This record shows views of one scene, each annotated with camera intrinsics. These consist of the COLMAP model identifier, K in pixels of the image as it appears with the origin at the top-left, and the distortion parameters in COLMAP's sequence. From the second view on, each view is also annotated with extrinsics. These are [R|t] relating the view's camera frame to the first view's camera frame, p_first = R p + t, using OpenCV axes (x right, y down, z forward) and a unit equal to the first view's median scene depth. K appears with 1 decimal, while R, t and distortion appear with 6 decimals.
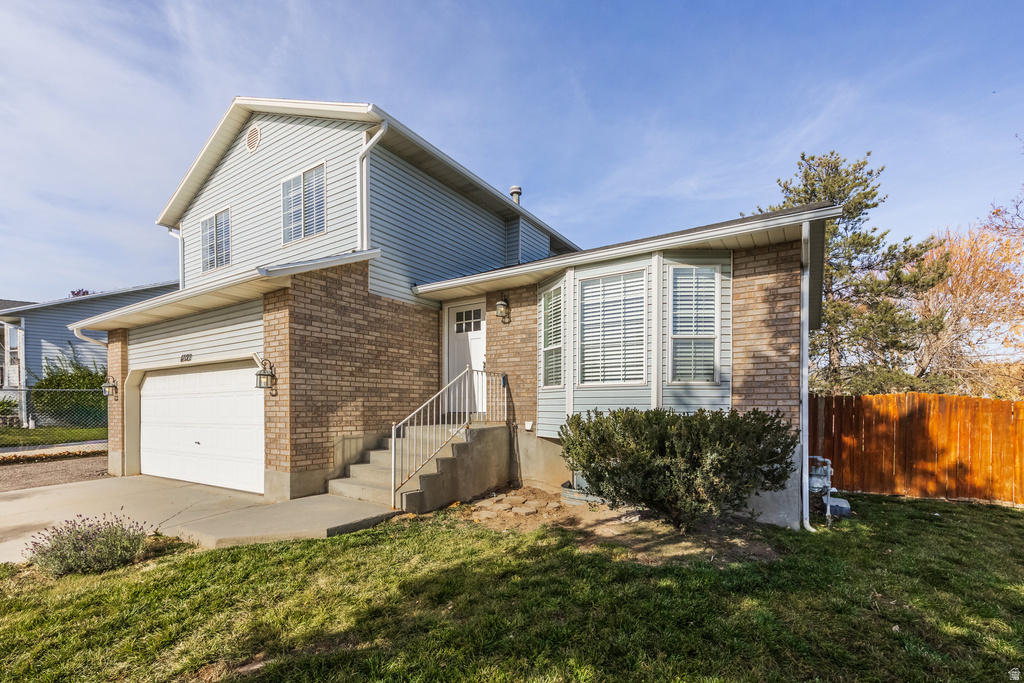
lens RADIAL K [[462.5, 0, 476.9], [0, 462.5, 386.0], [0, 0, 1]] dist [0.001252, 0.000107]
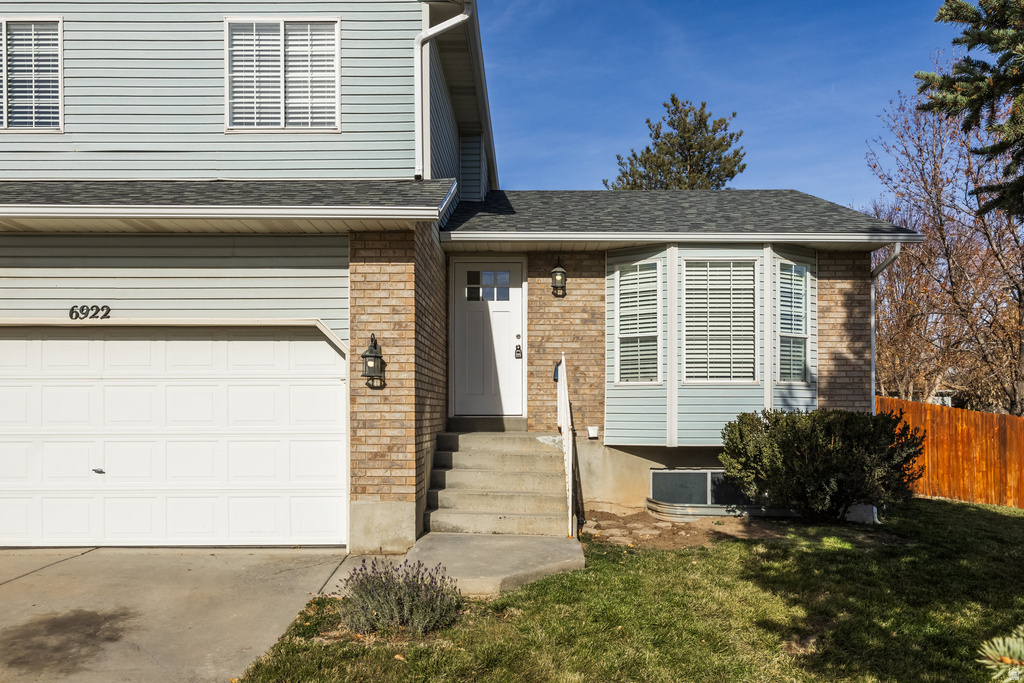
lens RADIAL K [[857.4, 0, 512.0], [0, 857.4, 341.5], [0, 0, 1]] dist [-0.003374, 0.000148]
pose [[0.815238, 0.049102, 0.577041, -0.955899], [-0.027940, 0.998574, -0.045497, 0.004512], [-0.578452, 0.020968, 0.815447, -0.113101]]
